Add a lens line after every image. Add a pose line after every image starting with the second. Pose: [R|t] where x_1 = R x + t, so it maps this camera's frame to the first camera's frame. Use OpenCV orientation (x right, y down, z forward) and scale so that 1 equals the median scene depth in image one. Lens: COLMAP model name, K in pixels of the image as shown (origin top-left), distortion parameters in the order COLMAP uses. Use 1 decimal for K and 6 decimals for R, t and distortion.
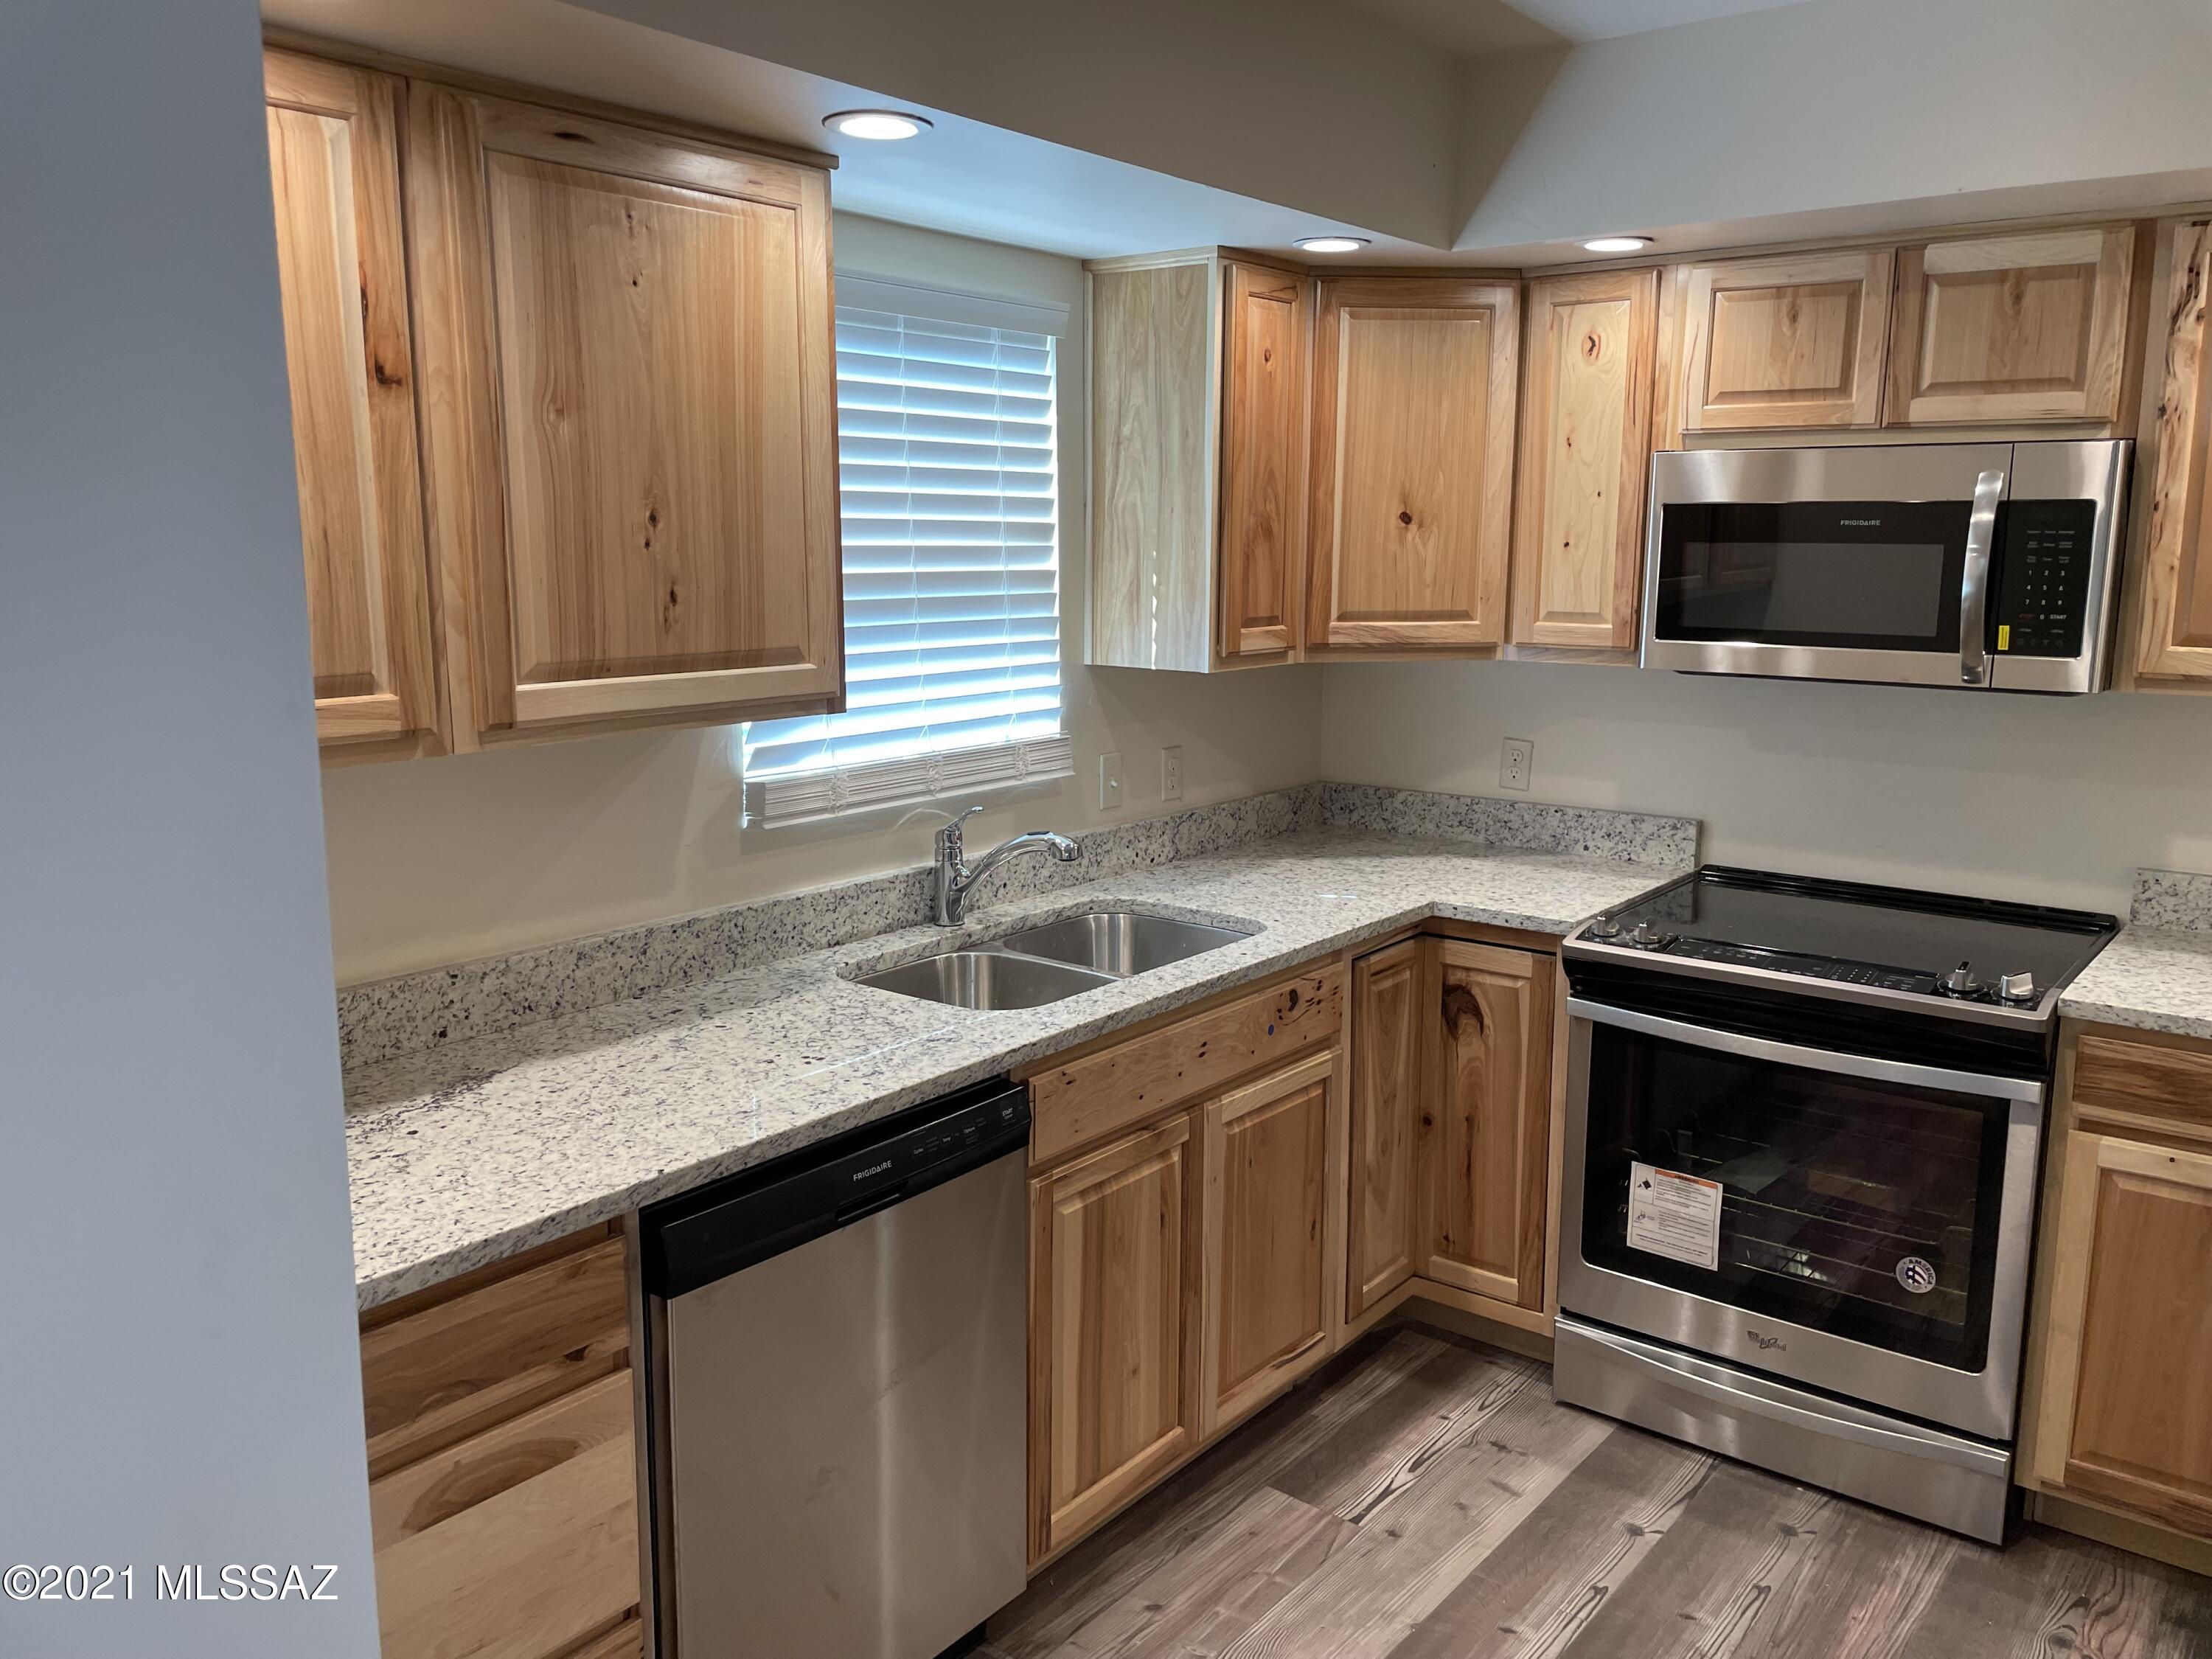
lens RADIAL K [[1697.9, 0, 1126.7], [0, 1697.9, 826.9], [0, 0, 1]] dist [0.105109, -0.150648]
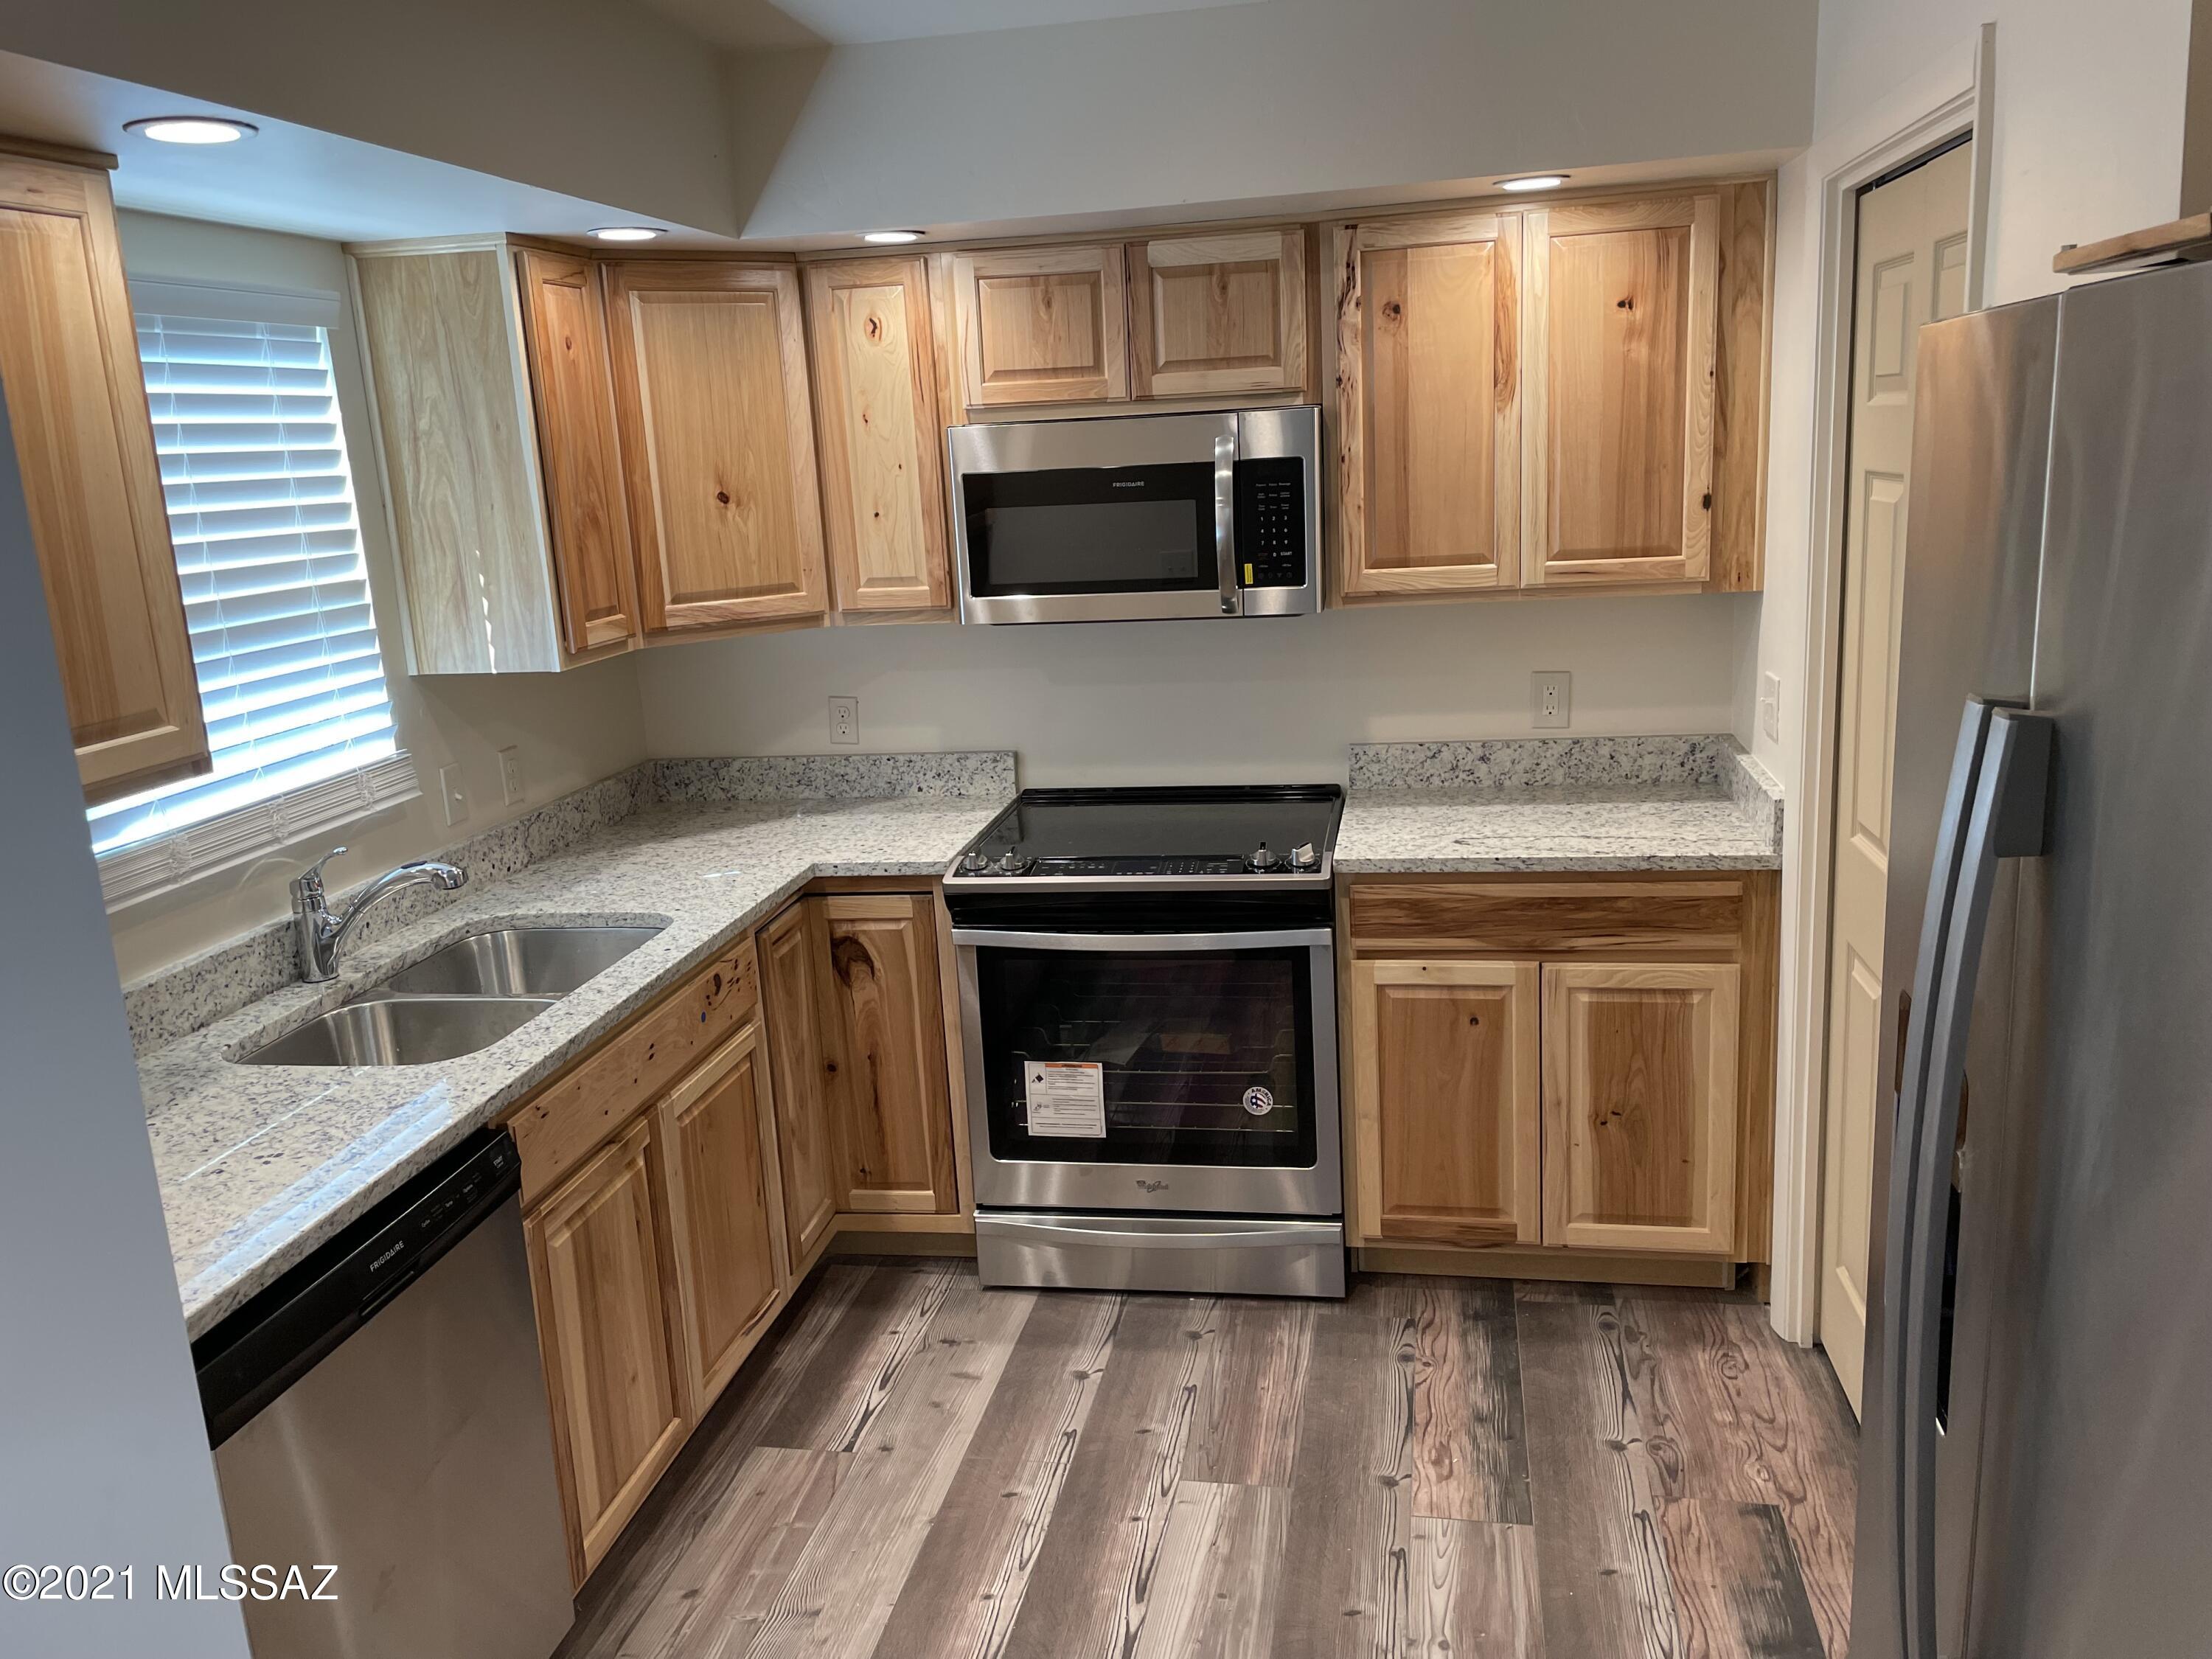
lens RADIAL K [[1697.9, 0, 1126.7], [0, 1697.9, 826.9], [0, 0, 1]] dist [0.105109, -0.150648]
pose [[0.875717, -0.157326, 0.456473, -0.137724], [0.136346, 0.987524, 0.078783, -0.038036], [-0.463172, -0.006753, 0.886243, -0.023334]]
